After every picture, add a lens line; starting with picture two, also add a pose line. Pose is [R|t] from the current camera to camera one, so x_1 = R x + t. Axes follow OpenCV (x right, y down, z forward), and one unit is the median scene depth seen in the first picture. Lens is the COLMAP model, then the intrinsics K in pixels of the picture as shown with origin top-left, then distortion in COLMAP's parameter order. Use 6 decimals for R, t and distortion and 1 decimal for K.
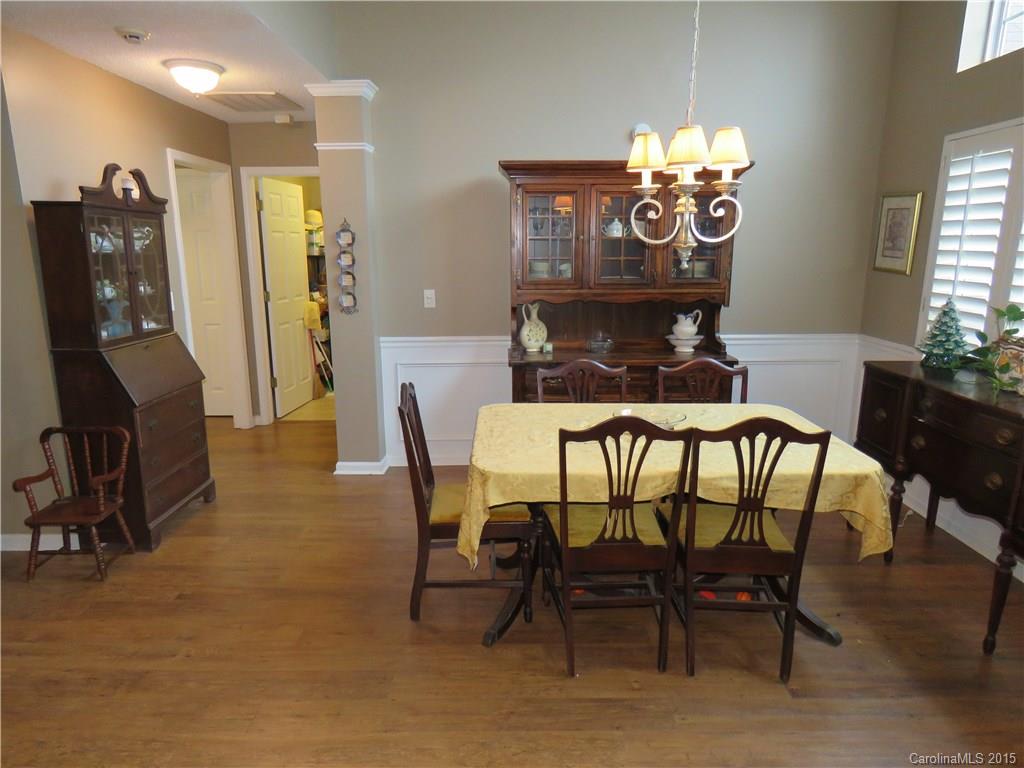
lens RADIAL K [[643.2, 0, 507.3], [0, 643.2, 388.0], [0, 0, 1]] dist [-0.023136, 0.000266]
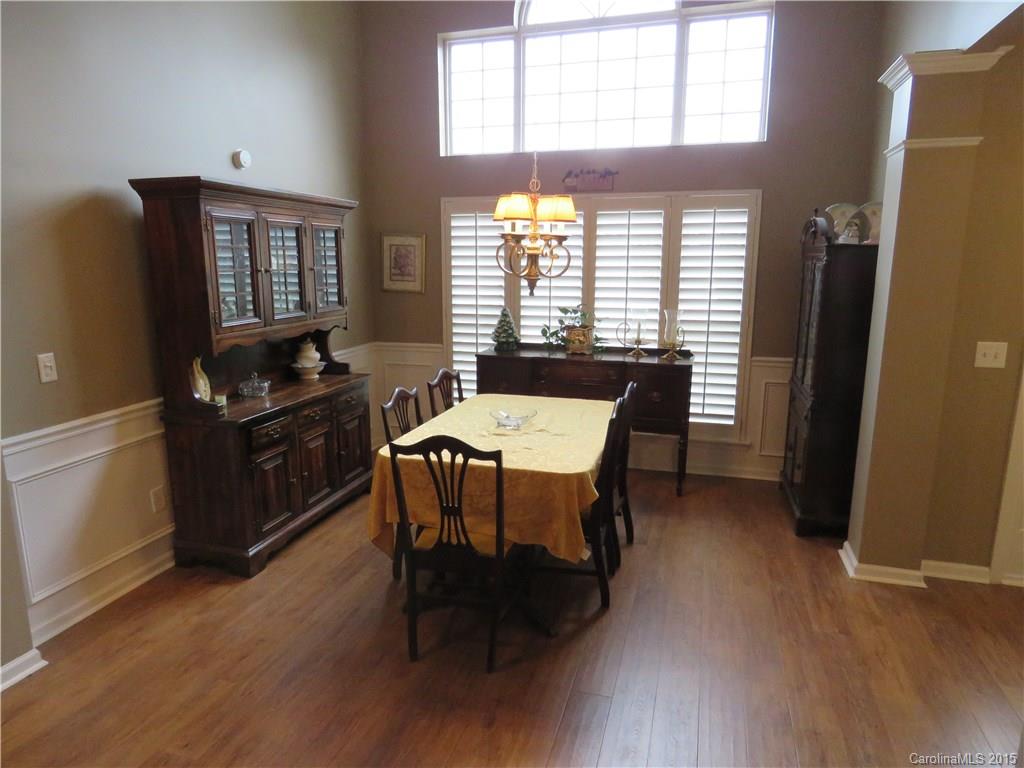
lens RADIAL K [[643.2, 0, 507.3], [0, 643.2, 388.0], [0, 0, 1]] dist [-0.023136, 0.000266]
pose [[0.283622, -0.184726, 0.940975, -0.641166], [0.212555, 0.968971, 0.126155, -0.109936], [-0.935082, 0.164228, 0.314086, 0.403611]]
